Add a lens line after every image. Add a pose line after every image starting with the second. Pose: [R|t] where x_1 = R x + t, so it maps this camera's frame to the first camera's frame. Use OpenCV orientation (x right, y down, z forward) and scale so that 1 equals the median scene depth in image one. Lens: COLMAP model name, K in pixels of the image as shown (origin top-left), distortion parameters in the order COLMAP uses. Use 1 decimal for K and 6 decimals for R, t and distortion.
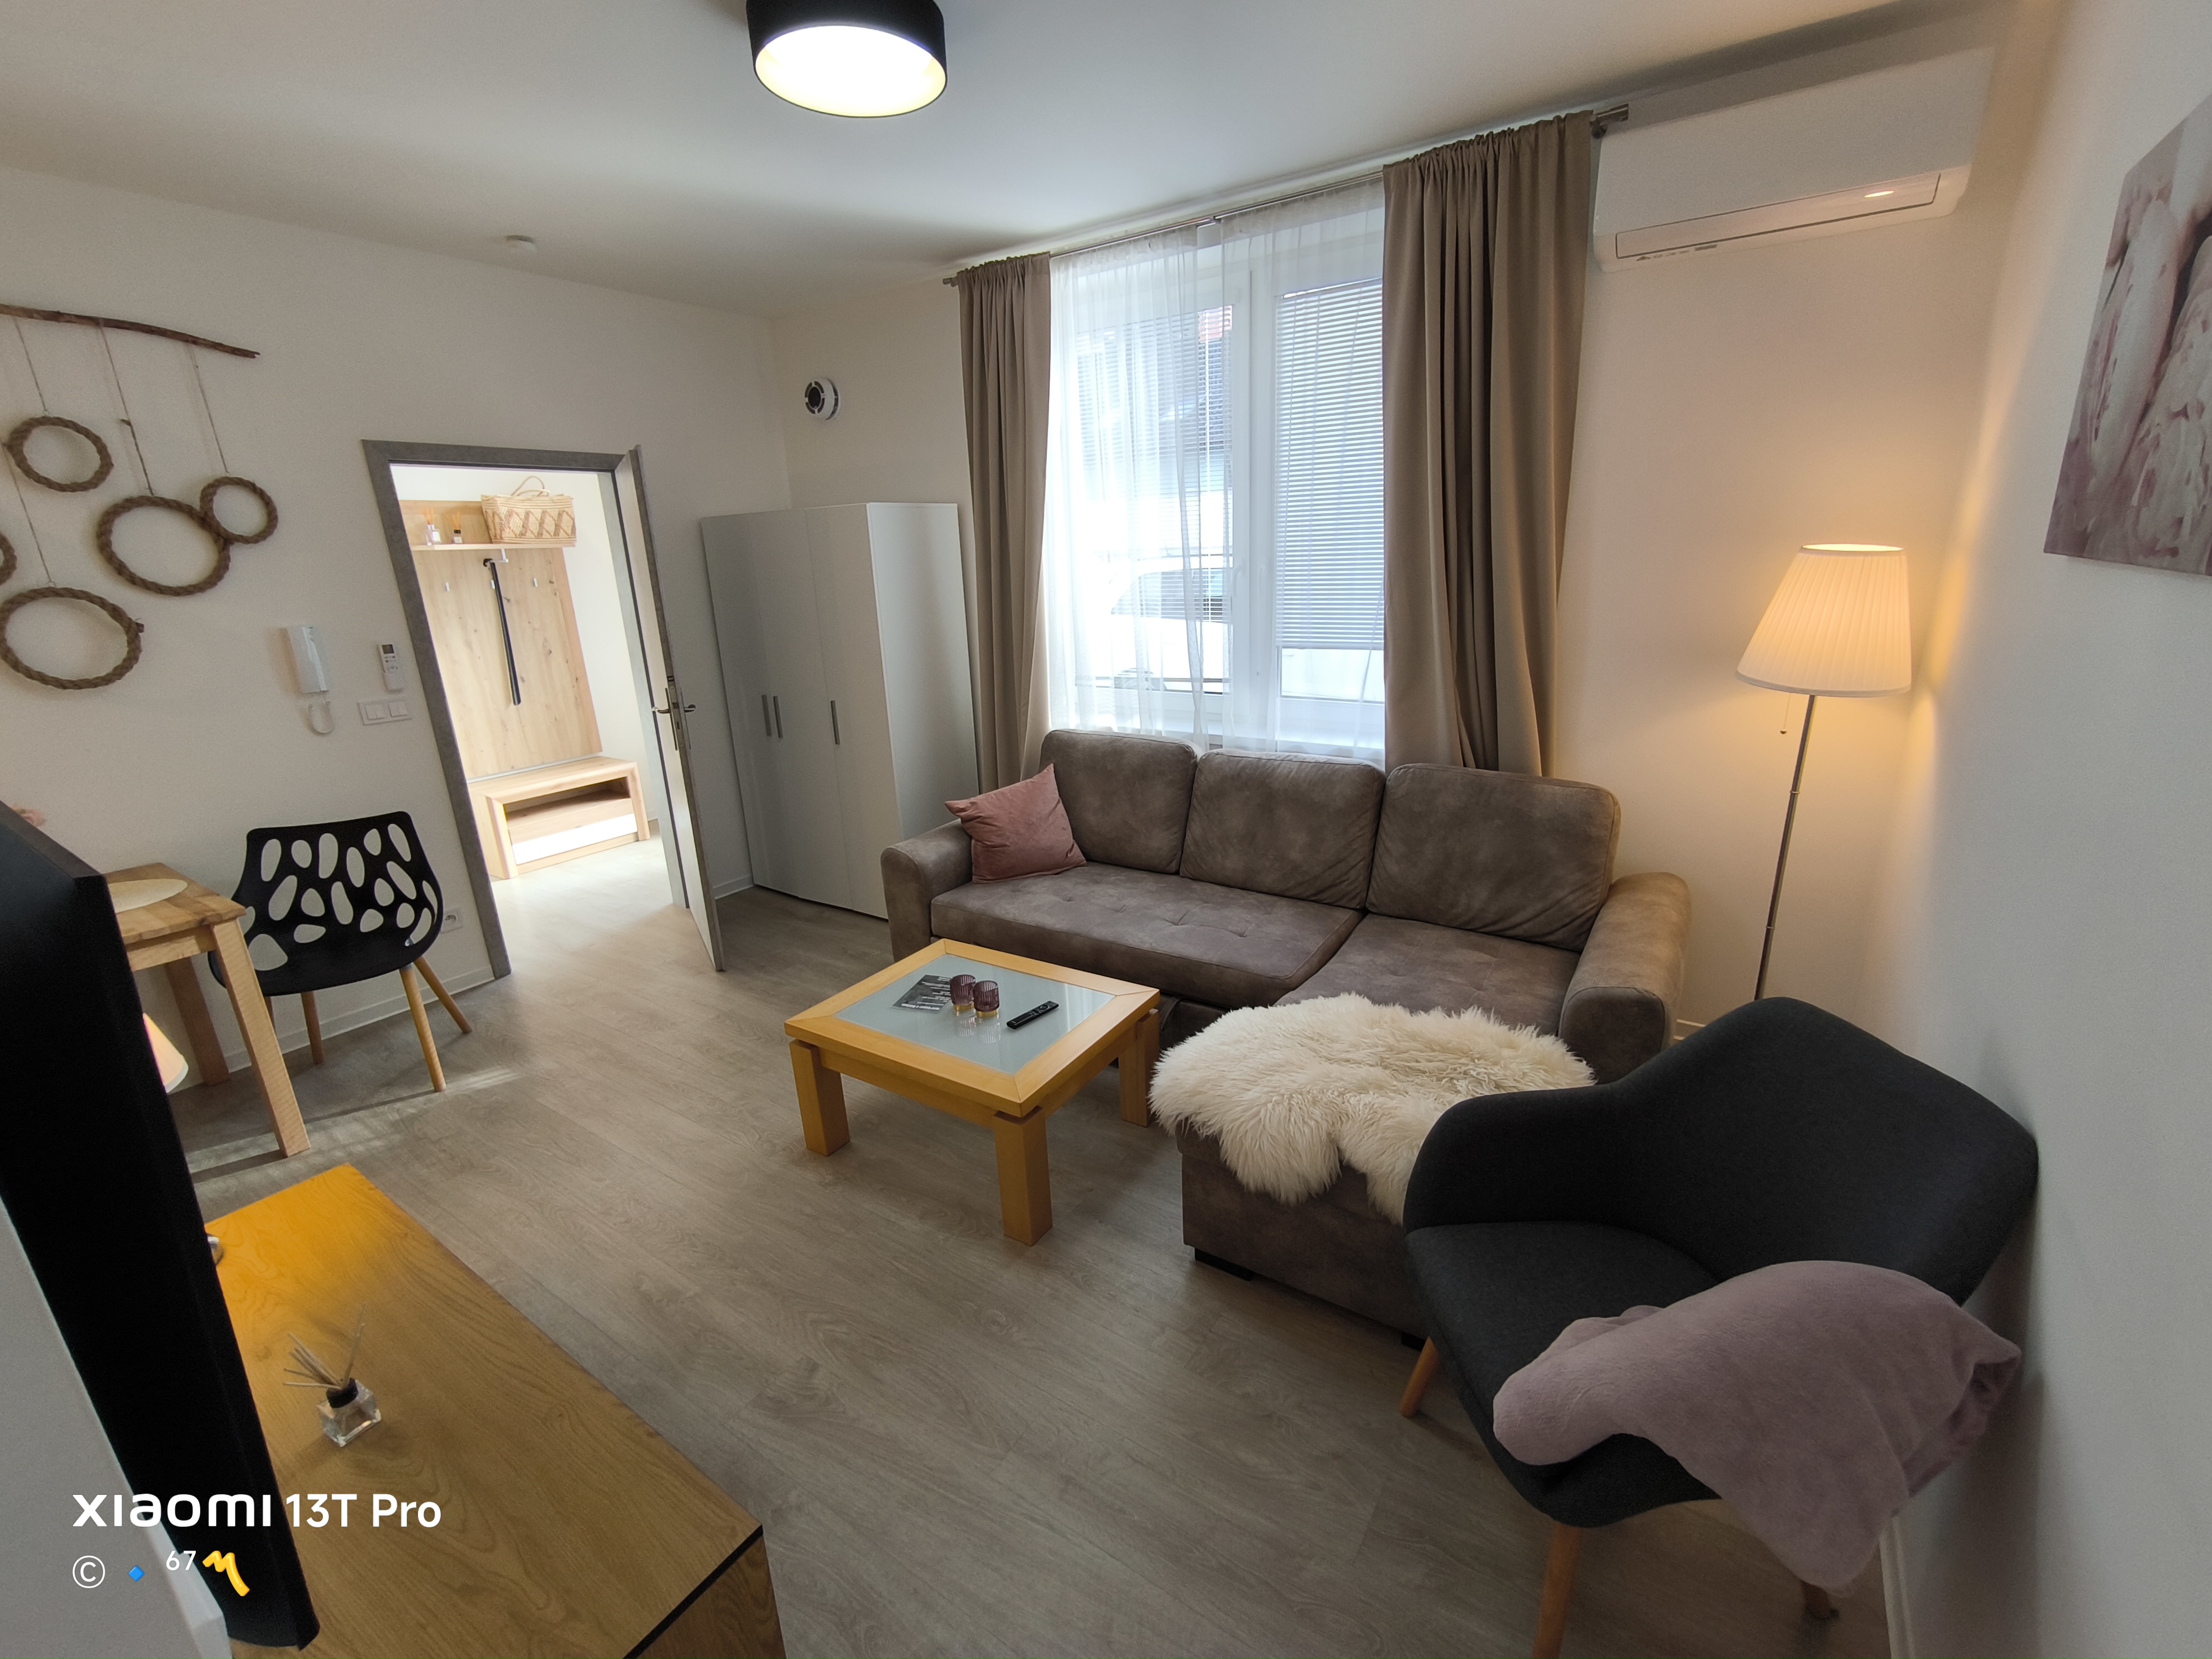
lens RADIAL K [[949.3, 0, 1106.7], [0, 949.3, 836.1], [0, 0, 1]] dist [0.001060, -0.000397]
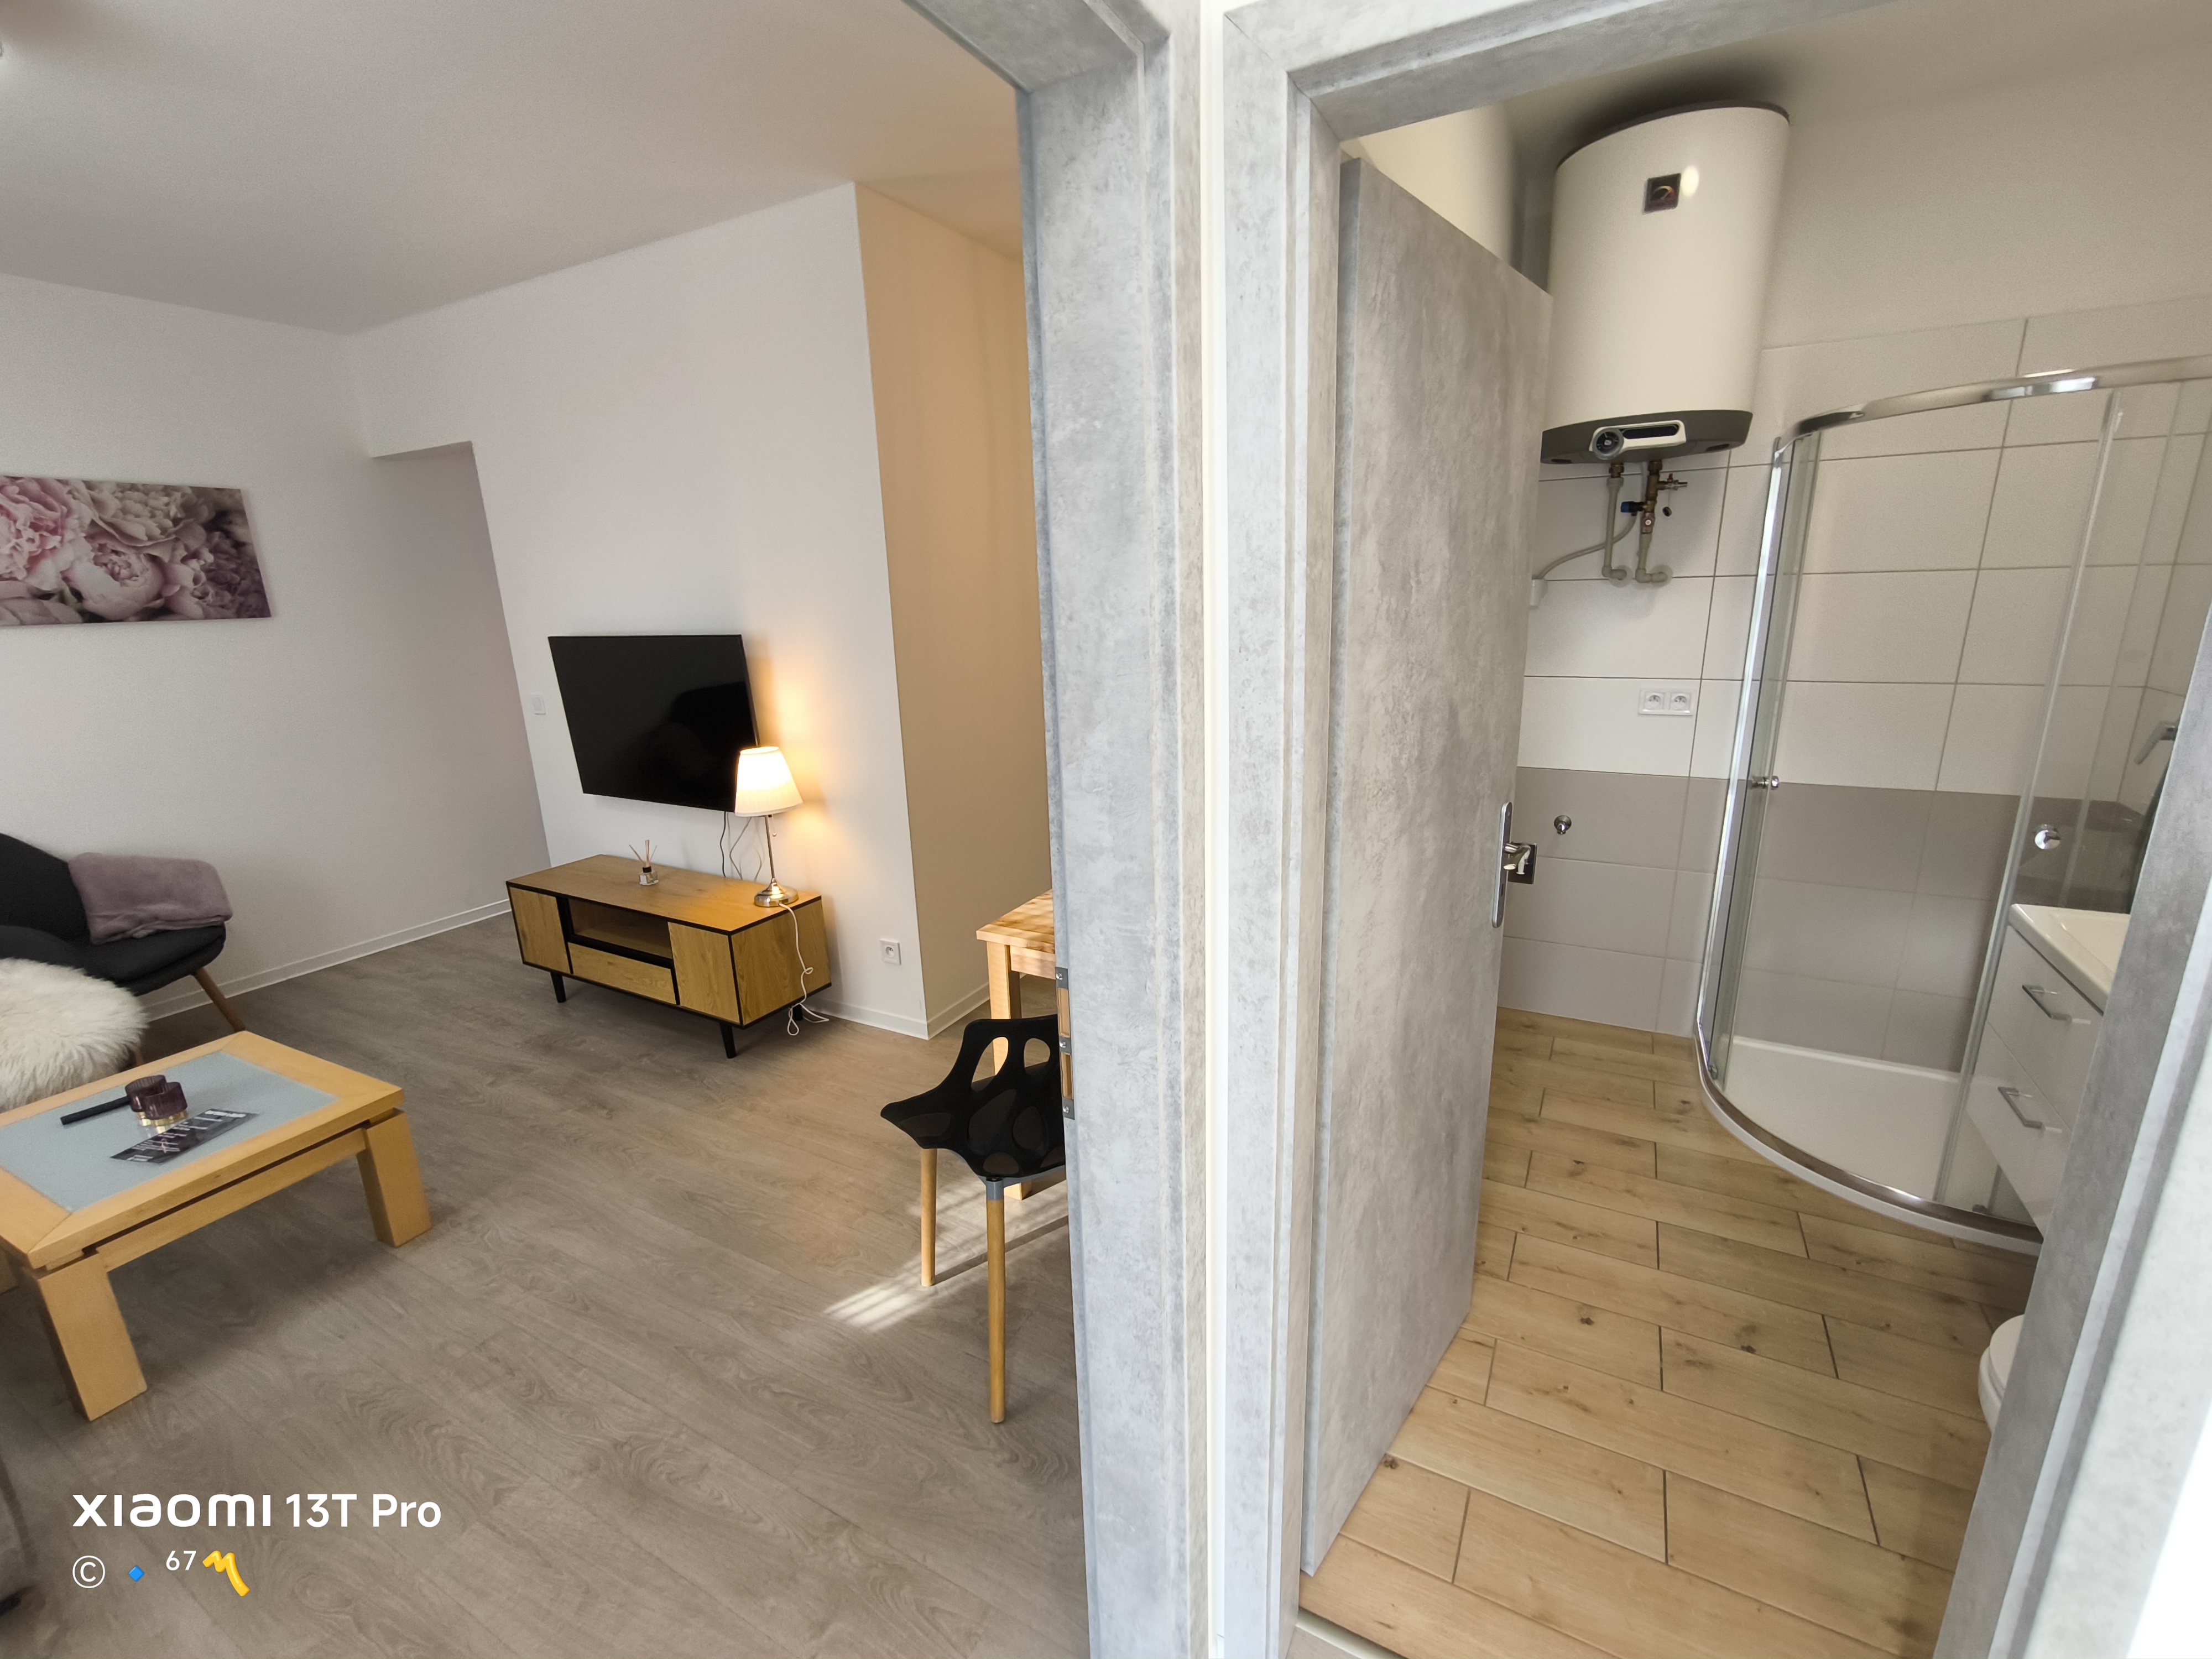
lens RADIAL K [[949.3, 0, 1096.2], [0, 949.3, 822.4], [0, 0, 1]] dist [0.001060, -0.000397]
pose [[-0.994904, 0.077196, -0.064867, -0.868698], [0.033140, 0.857929, 0.512698, -0.416726], [0.095230, 0.507935, -0.856115, 1.557710]]
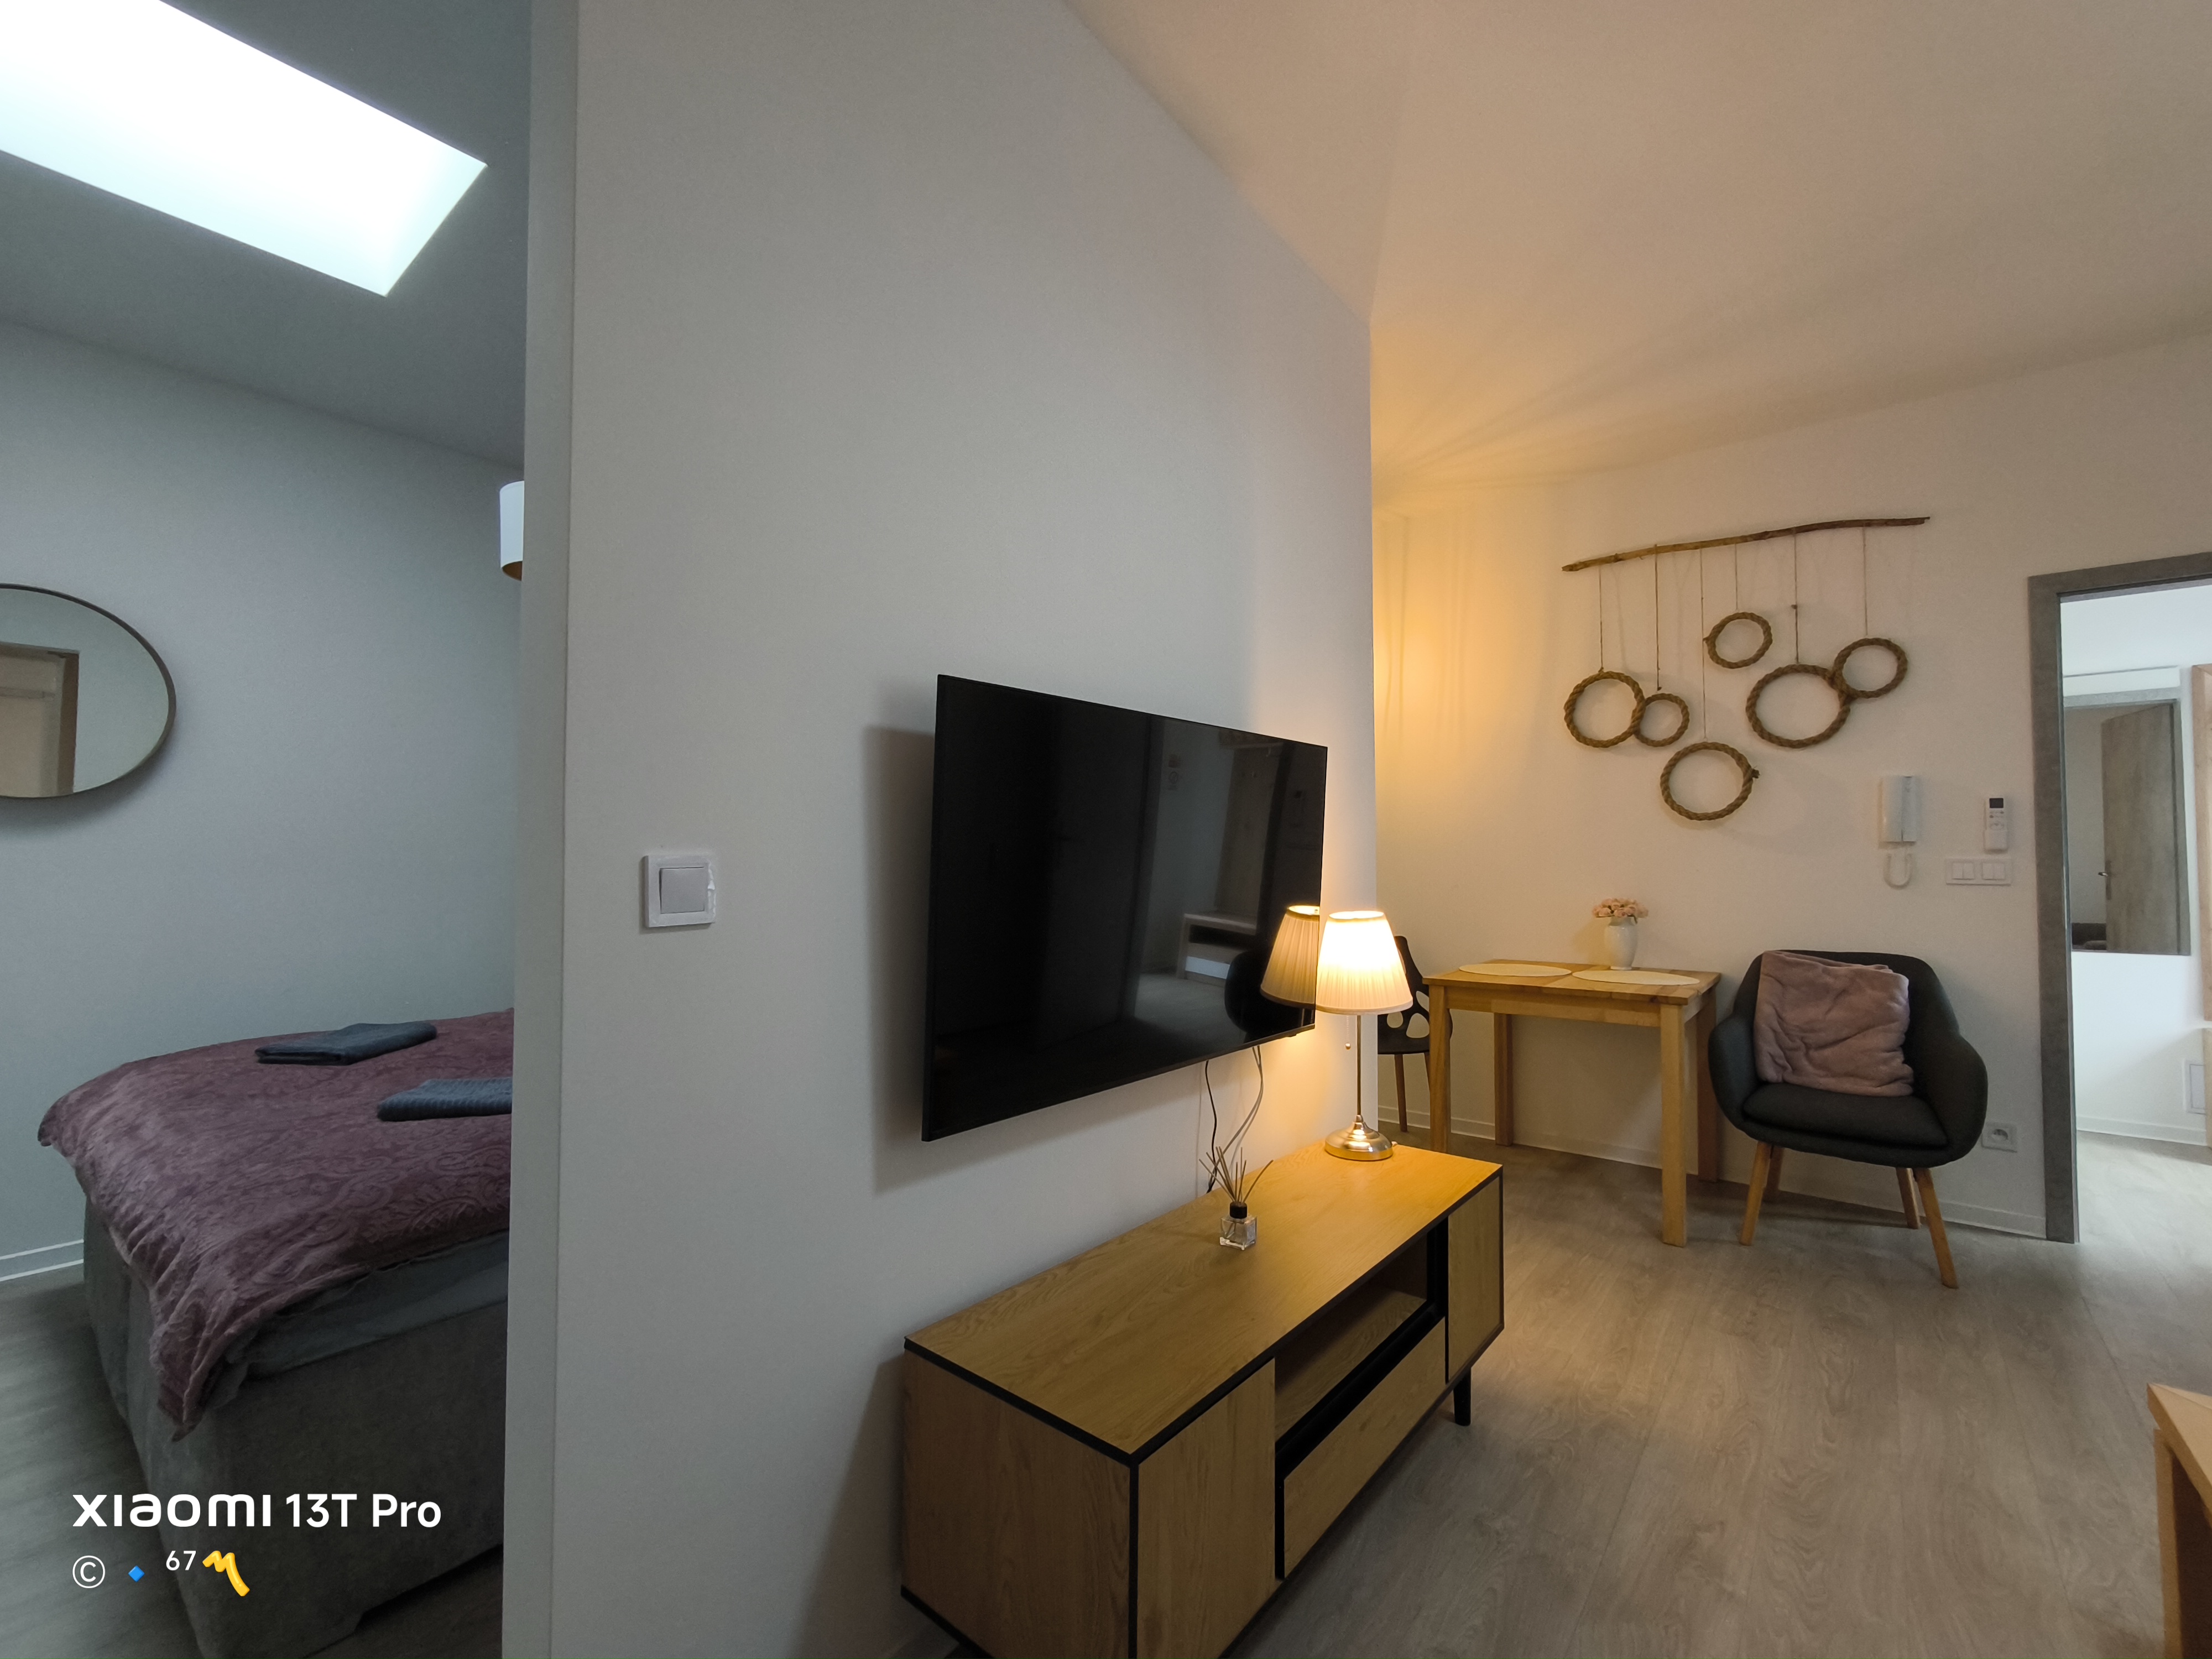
lens RADIAL K [[949.3, 0, 1106.4], [0, 949.3, 834.6], [0, 0, 1]] dist [0.001060, -0.000397]
pose [[-0.091194, -0.000363, -0.995833, 0.226536], [-0.287315, 0.957484, 0.025962, 0.053742], [0.953485, 0.288485, -0.087421, 0.361993]]
